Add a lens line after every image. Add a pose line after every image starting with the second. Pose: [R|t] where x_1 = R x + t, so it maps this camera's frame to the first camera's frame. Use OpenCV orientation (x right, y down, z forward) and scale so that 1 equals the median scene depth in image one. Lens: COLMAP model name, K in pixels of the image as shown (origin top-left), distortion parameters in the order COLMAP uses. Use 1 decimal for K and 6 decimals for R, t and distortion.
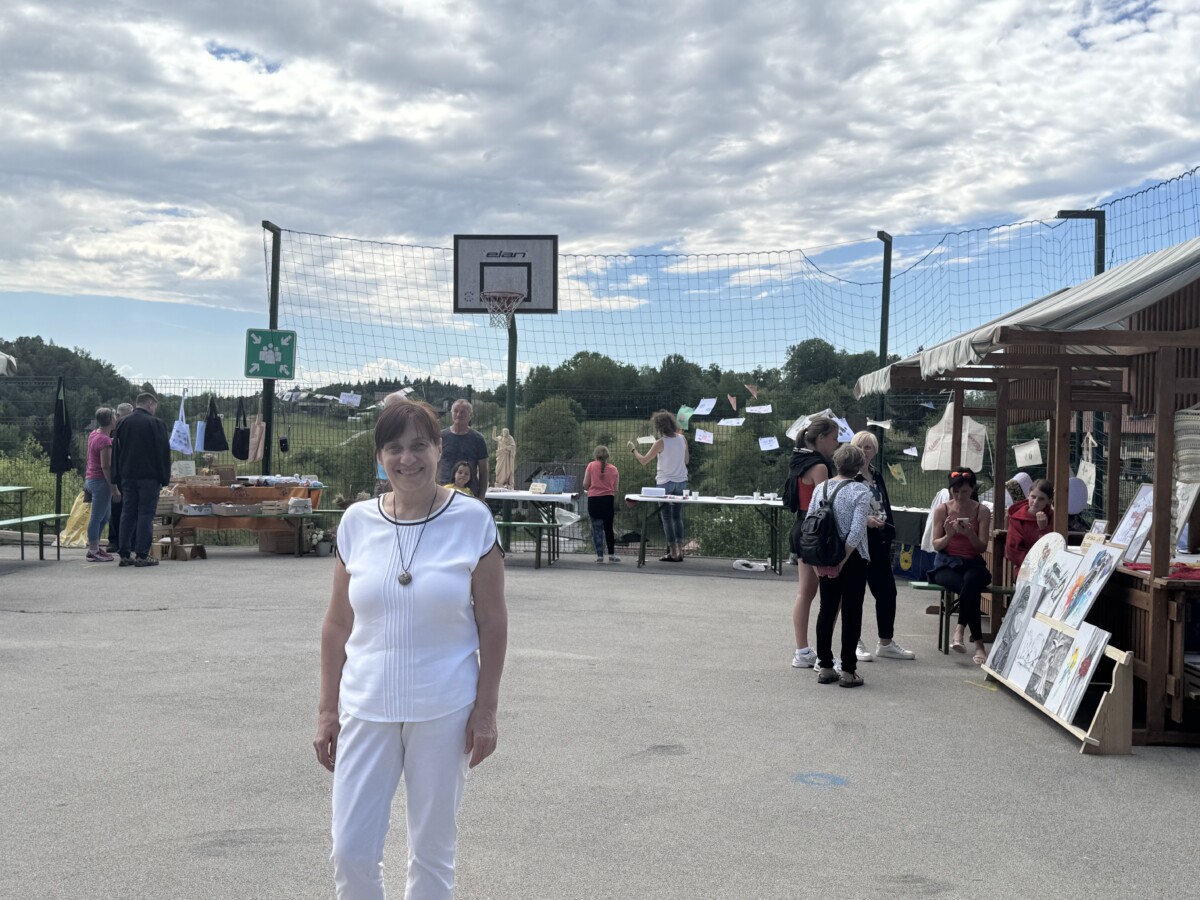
lens RADIAL K [[1345.4, 0, 600.0], [0, 1345.4, 450.0], [0, 0, 1]] dist [0.003752, 0.003448]
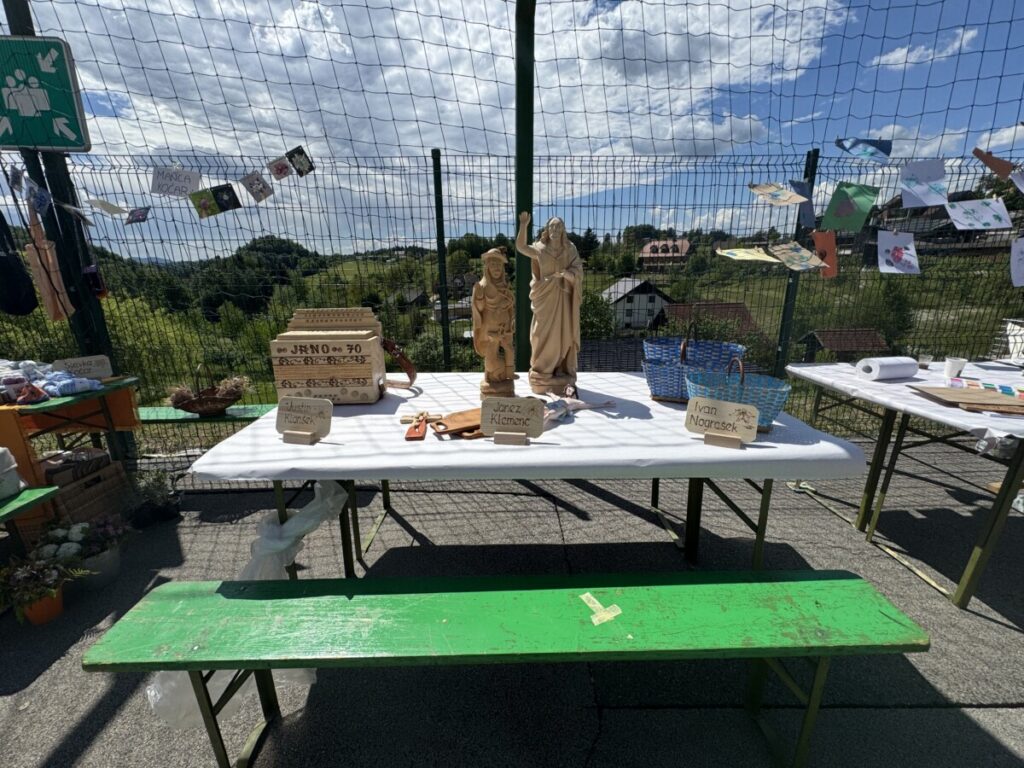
lens RADIAL K [[410.7, 0, 512.0], [0, 410.7, 384.0], [0, 0, 1]] dist [0.000815, 0.000102]
pose [[0.994977, -0.057127, 0.082204, -0.082866], [0.032753, 0.961761, 0.271926, -0.002904], [-0.094595, -0.267868, 0.958801, 0.806129]]
